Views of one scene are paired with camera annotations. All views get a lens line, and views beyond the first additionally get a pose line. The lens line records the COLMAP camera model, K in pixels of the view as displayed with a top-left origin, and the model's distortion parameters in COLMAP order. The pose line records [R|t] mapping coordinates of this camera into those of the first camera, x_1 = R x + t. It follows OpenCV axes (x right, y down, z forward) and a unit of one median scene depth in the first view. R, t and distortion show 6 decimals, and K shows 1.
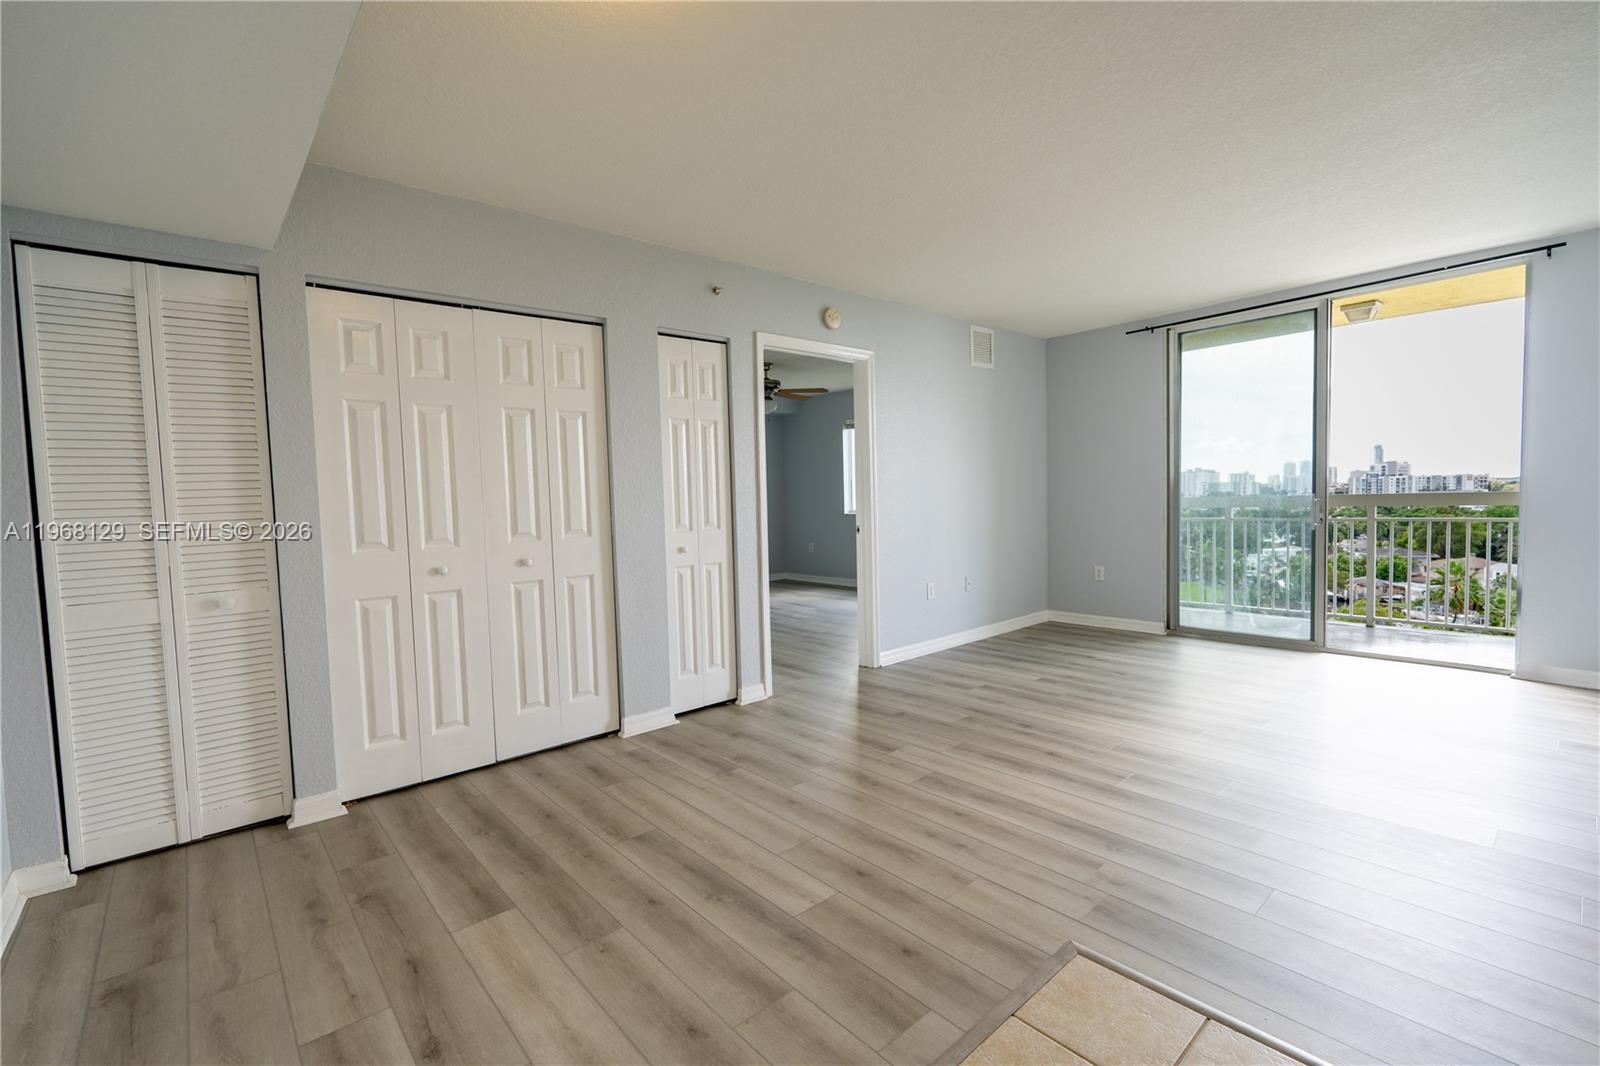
lens RADIAL K [[700.9, 0, 794.3], [0, 700.9, 520.8], [0, 0, 1]] dist [-0.004039, 0.000648]
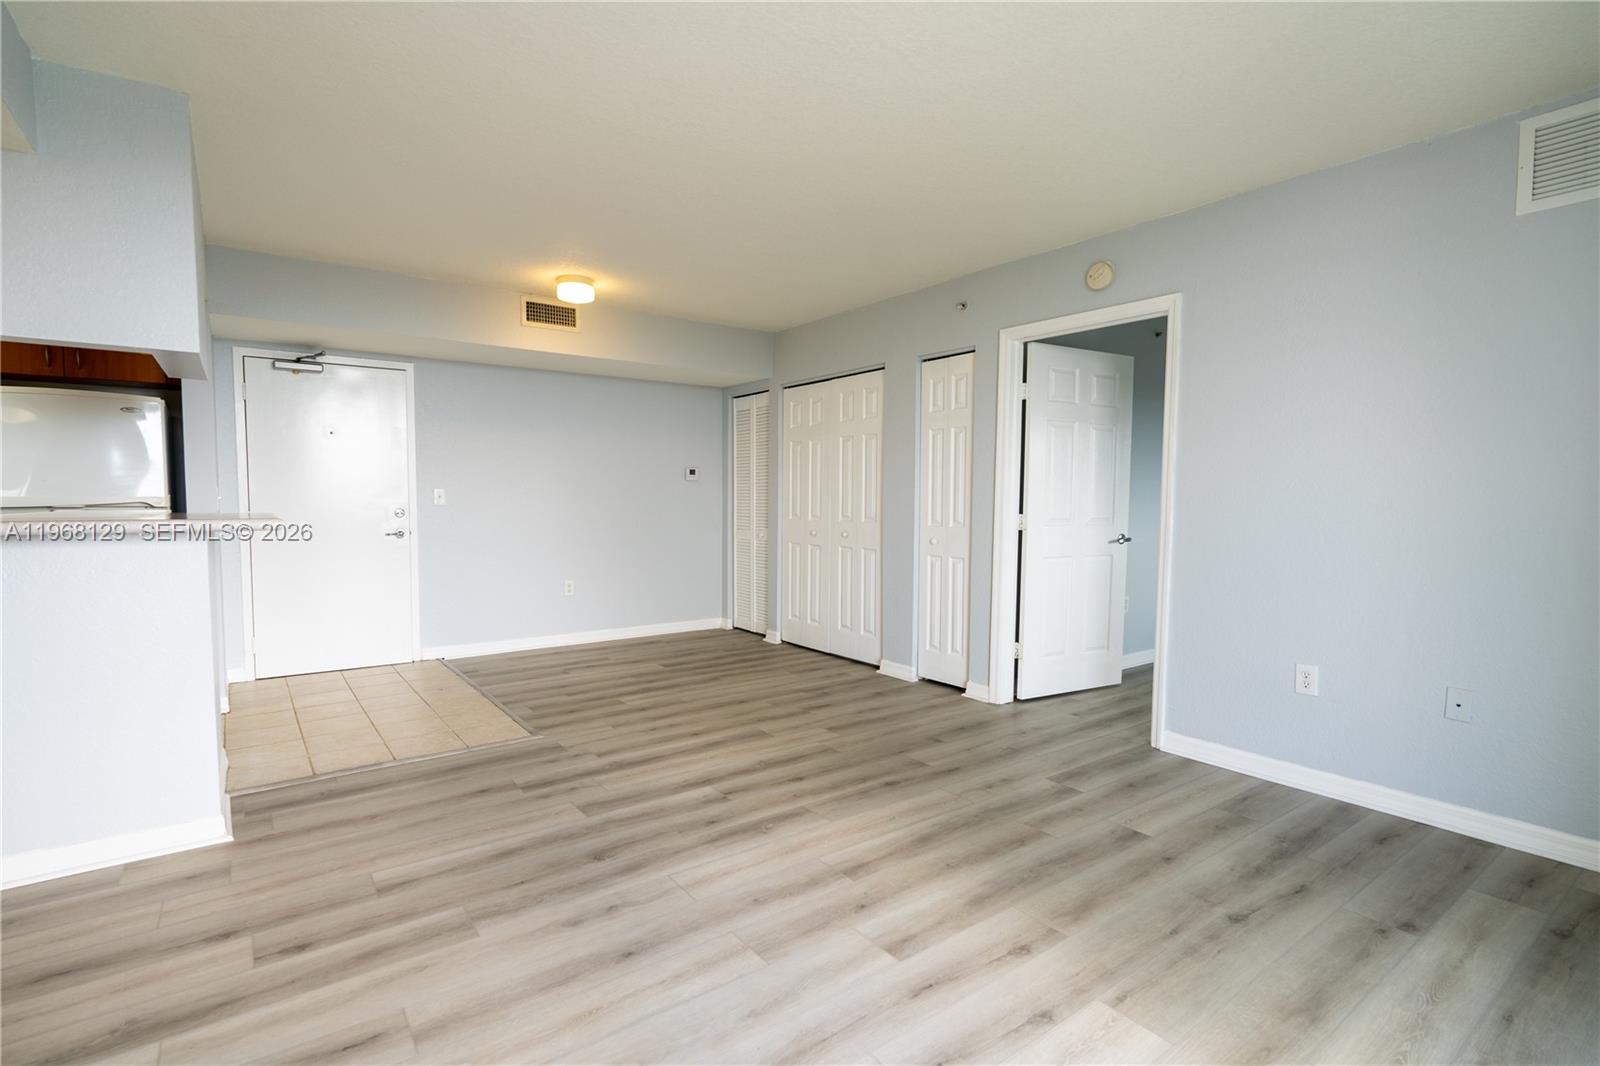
lens RADIAL K [[757.5, 0, 791.5], [0, 757.5, 537.2], [0, 0, 1]] dist [-0.001158, -0.000028]
pose [[-0.080479, 0.084681, -0.993153, 1.173169], [-0.038243, 0.995389, 0.087971, -0.072813], [0.996022, 0.045061, -0.076870, 0.906540]]
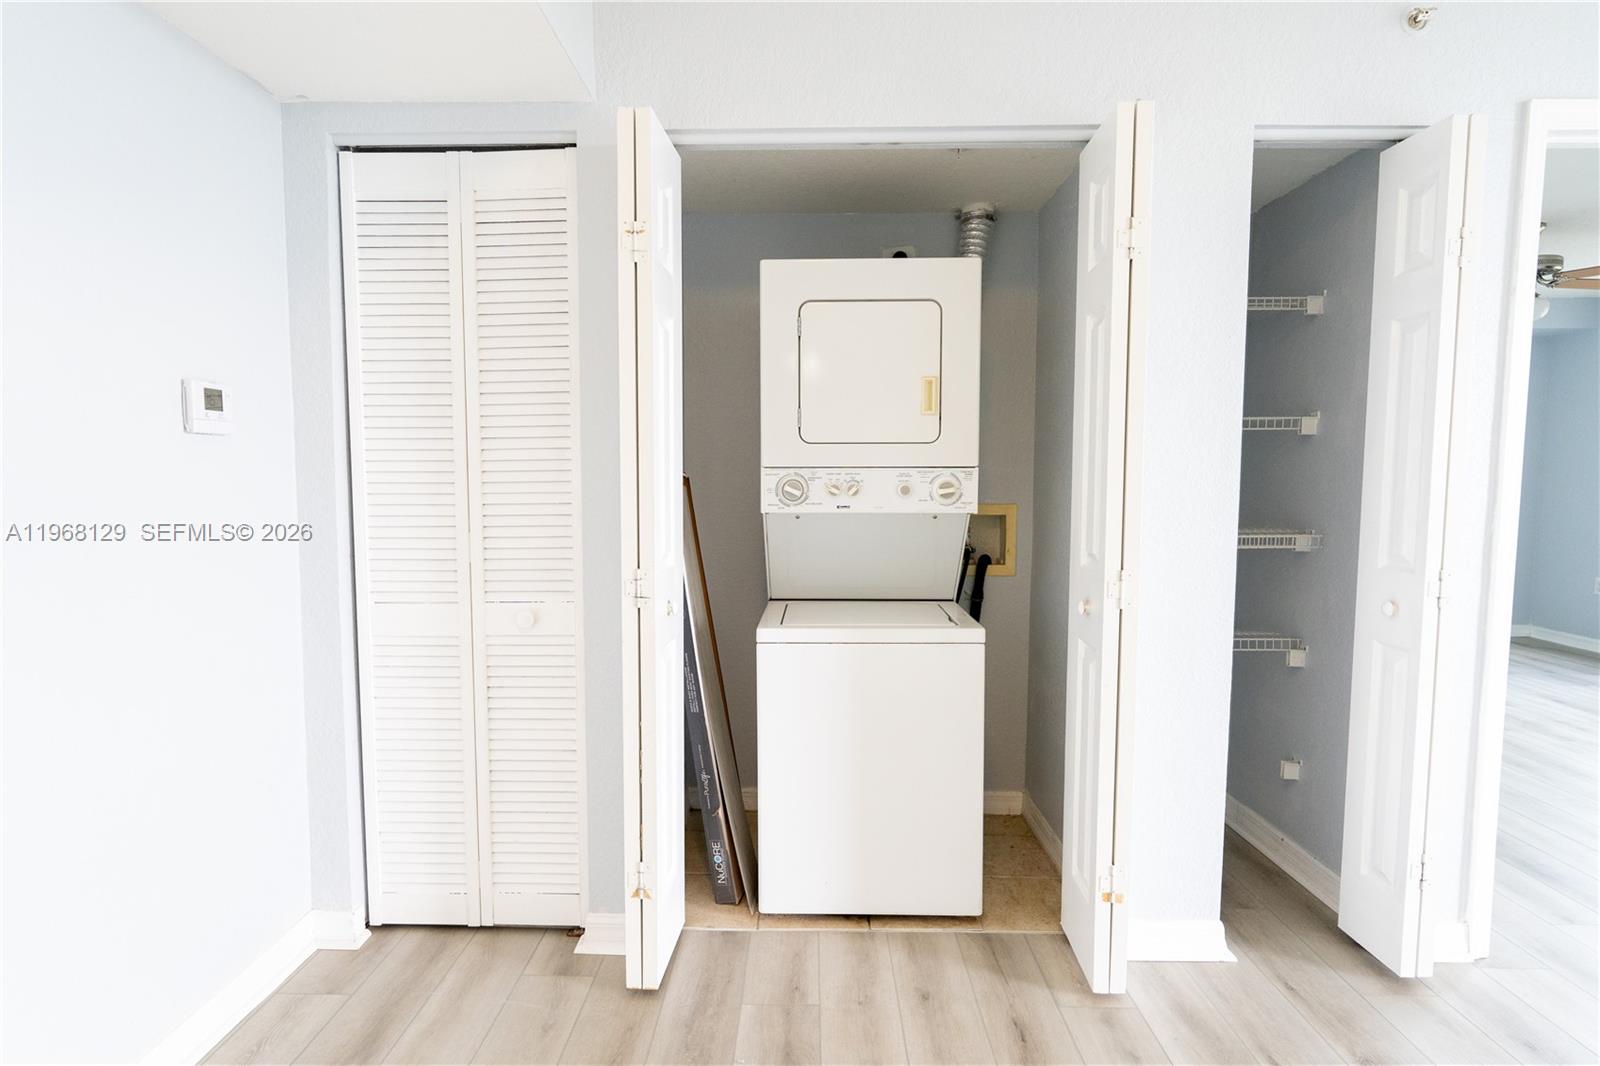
lens RADIAL K [[859.2, 0, 798.1], [0, 859.2, 527.8], [0, 0, 1]] dist [0.001747, -0.003517]
pose [[0.740100, 0.082387, -0.667431, -0.016655], [-0.050410, 0.996472, 0.067105, -0.034538], [0.670605, -0.016020, 0.741642, 0.371193]]
